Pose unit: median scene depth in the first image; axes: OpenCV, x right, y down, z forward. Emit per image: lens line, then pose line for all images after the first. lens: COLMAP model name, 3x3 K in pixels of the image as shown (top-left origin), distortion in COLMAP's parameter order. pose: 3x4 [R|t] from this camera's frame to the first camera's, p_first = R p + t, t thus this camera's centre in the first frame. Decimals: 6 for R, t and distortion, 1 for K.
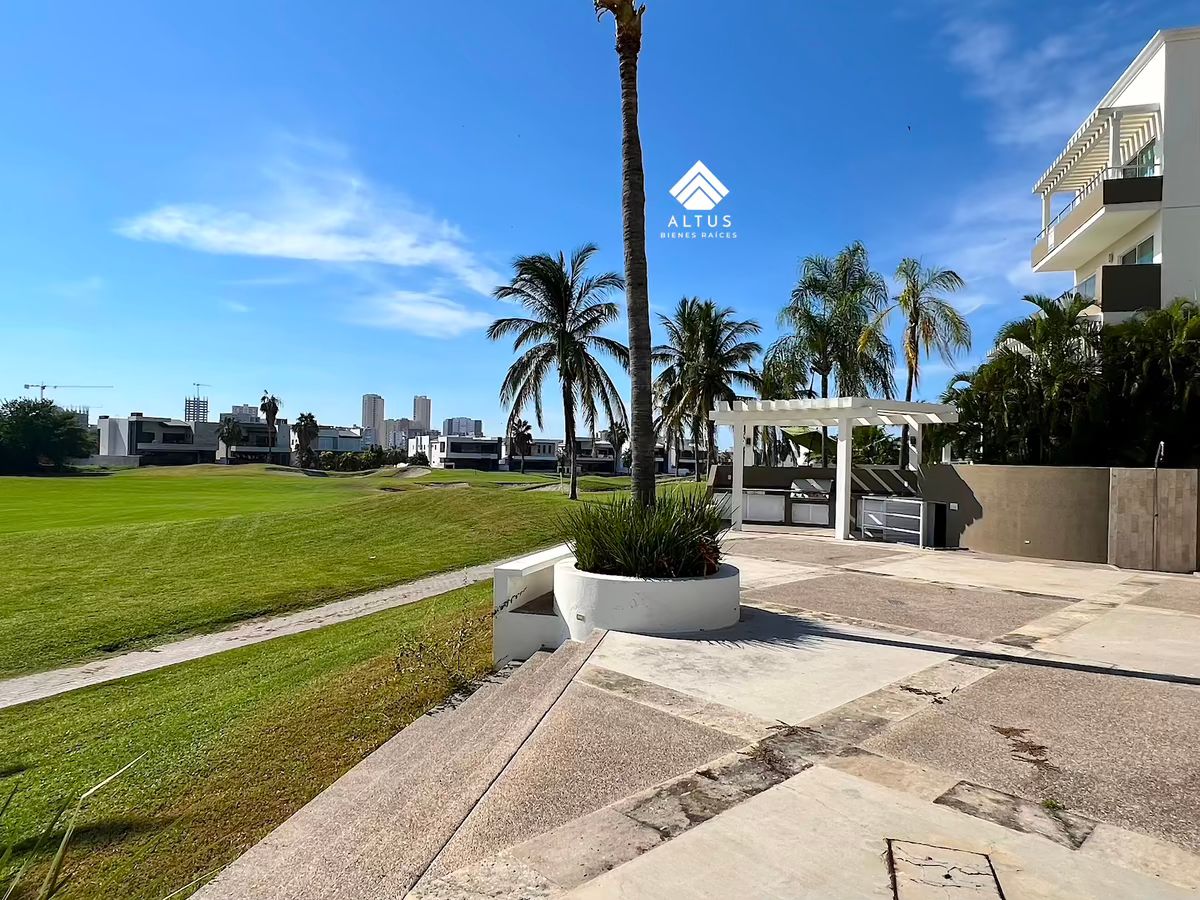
lens RADIAL K [[747.8, 0, 594.2], [0, 747.8, 452.5], [0, 0, 1]] dist [0.002898, 0.000336]
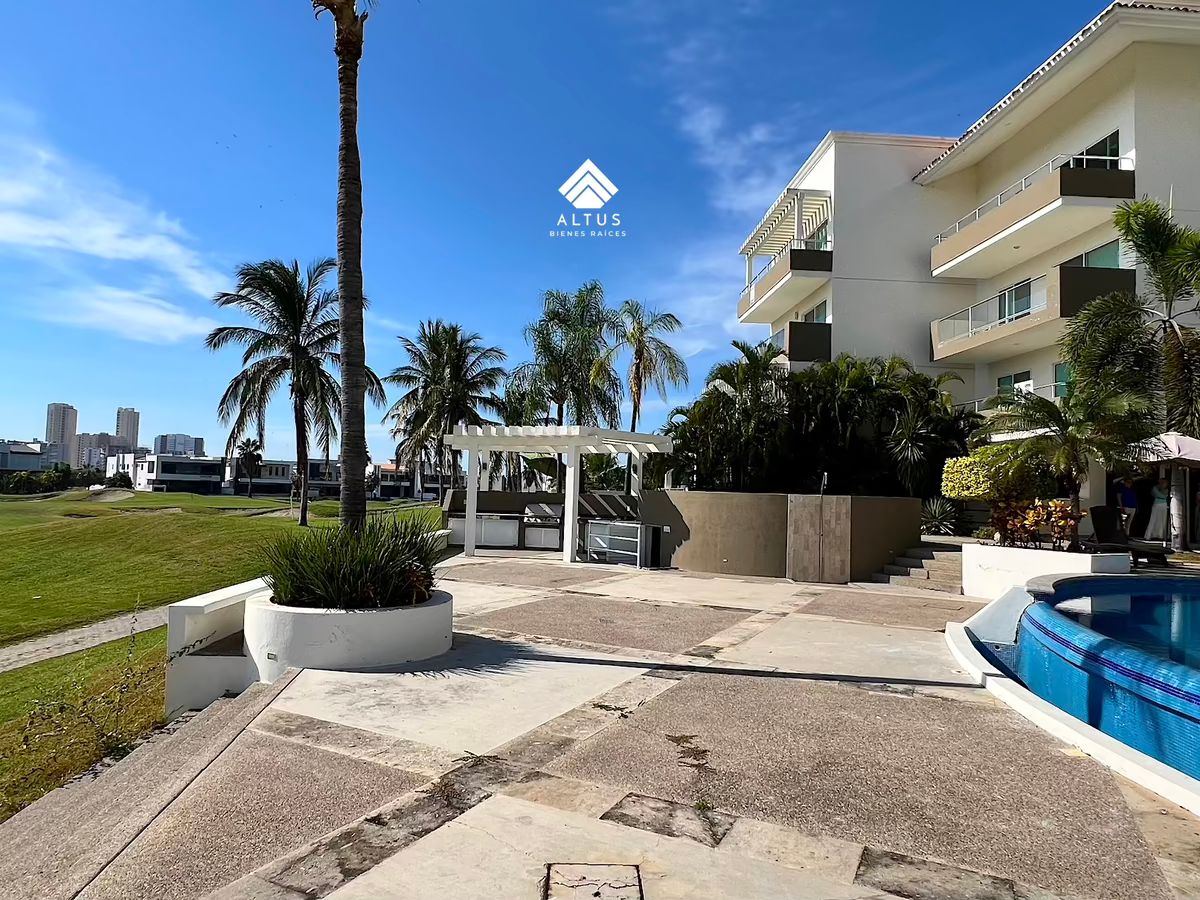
lens RADIAL K [[747.8, 0, 591.2], [0, 747.8, 454.0], [0, 0, 1]] dist [0.002898, 0.000336]
pose [[0.945796, 0.022845, 0.323958, 0.014873], [-0.012773, 0.999368, -0.033183, 0.000133], [-0.324511, 0.027247, 0.945489, 0.002795]]
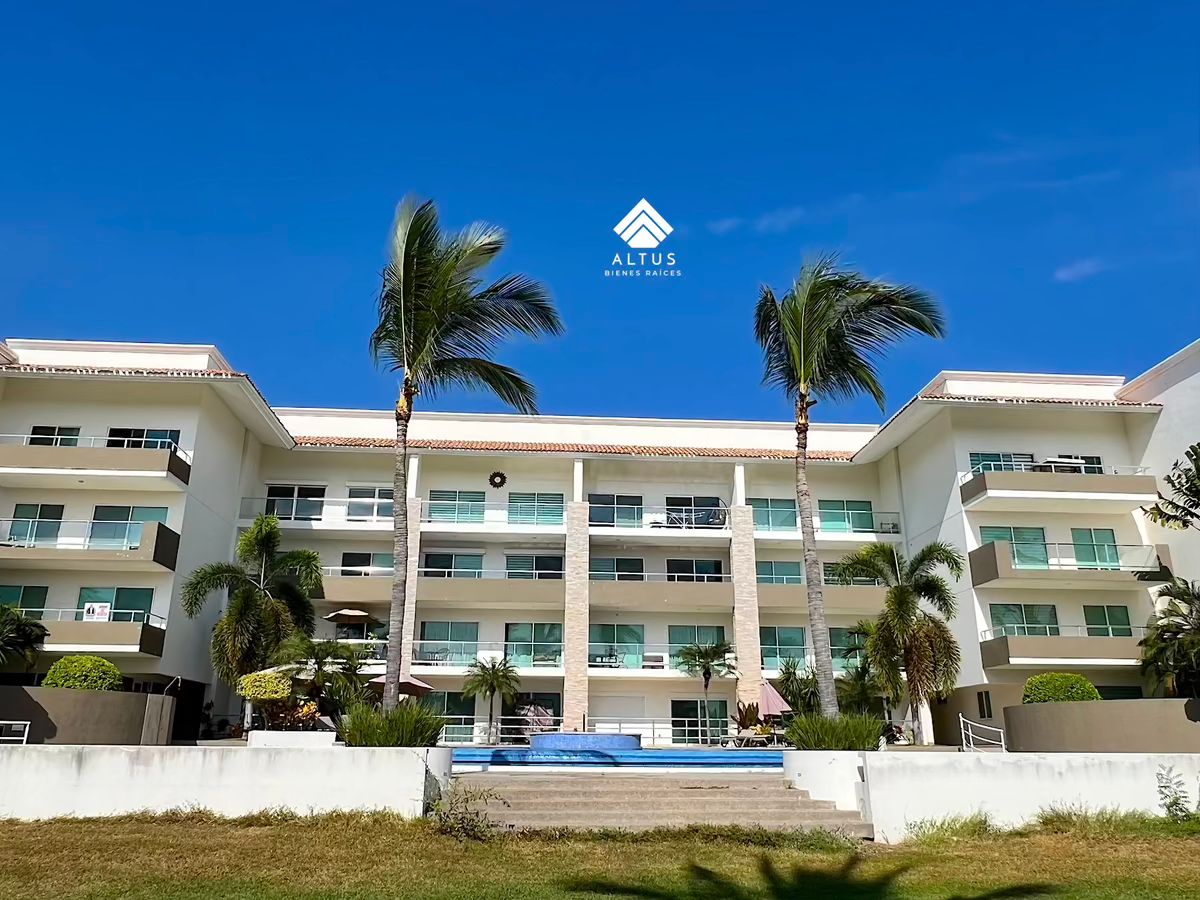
lens RADIAL K [[914.1, 0, 601.5], [0, 914.1, 457.5], [0, 0, 1]] dist [0.006198, -0.004623]
pose [[-0.342561, 0.264952, 0.901361, -0.815118], [-0.025426, 0.956444, -0.290807, 0.048607], [-0.939151, -0.122537, -0.320904, 0.527983]]
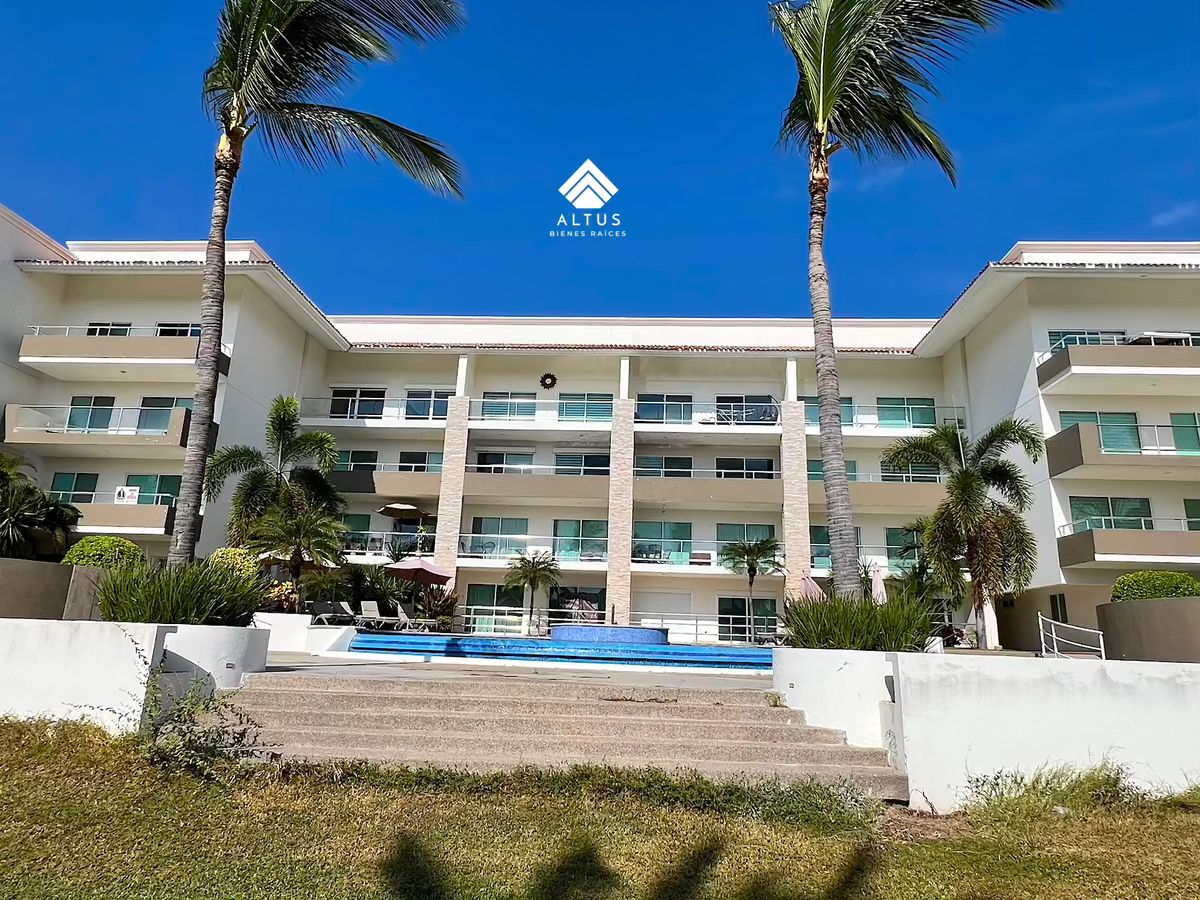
lens RADIAL K [[747.8, 0, 605.7], [0, 747.8, 458.9], [0, 0, 1]] dist [0.002898, 0.000336]
pose [[-0.217815, 0.206826, 0.953824, -0.474730], [-0.052420, 0.973399, -0.223041, 0.052821], [-0.974581, -0.098582, -0.201179, 0.267899]]
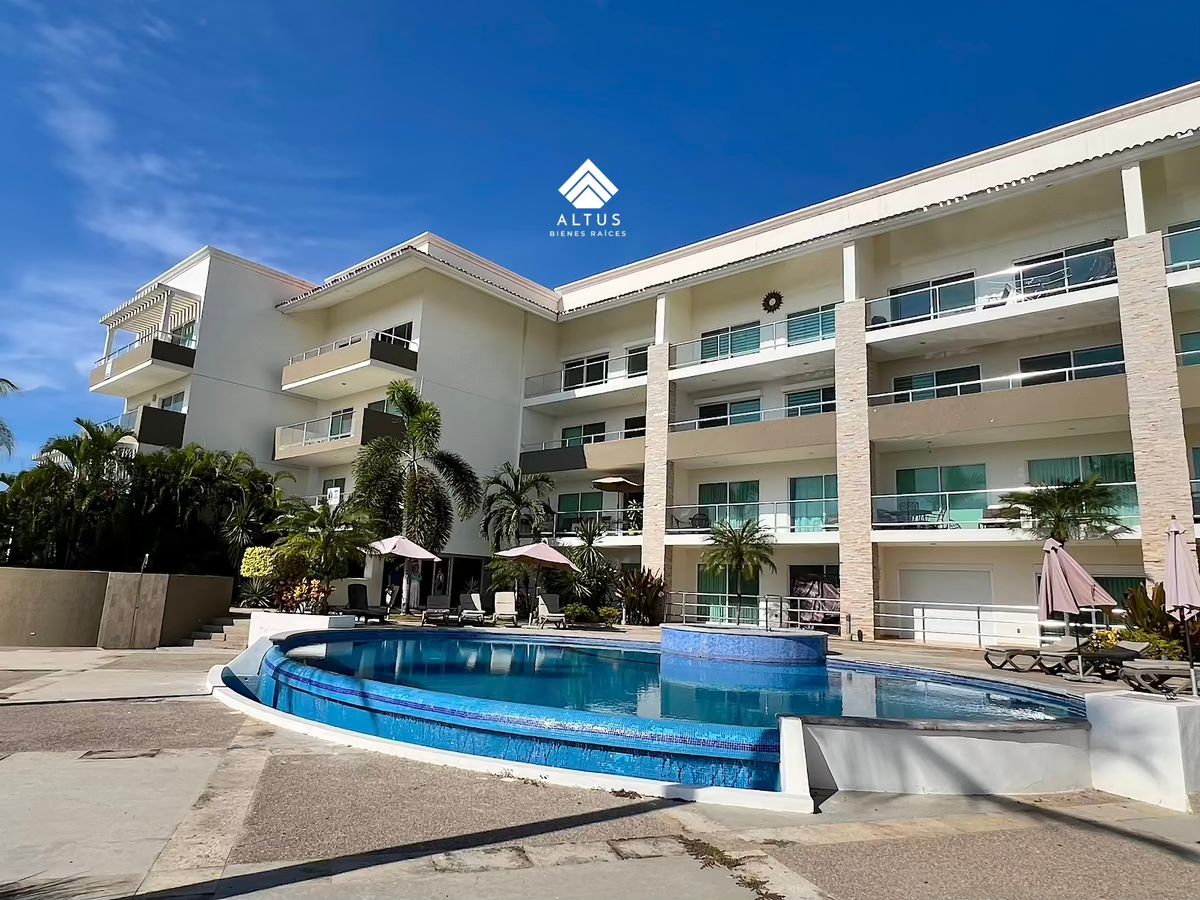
lens RADIAL K [[747.8, 0, 598.6], [0, 747.8, 452.7], [0, 0, 1]] dist [0.002898, 0.000336]
pose [[0.419625, 0.160392, 0.893414, -0.110783], [-0.041875, 0.986637, -0.157460, -0.010663], [-0.906731, 0.028663, 0.420734, -0.227064]]
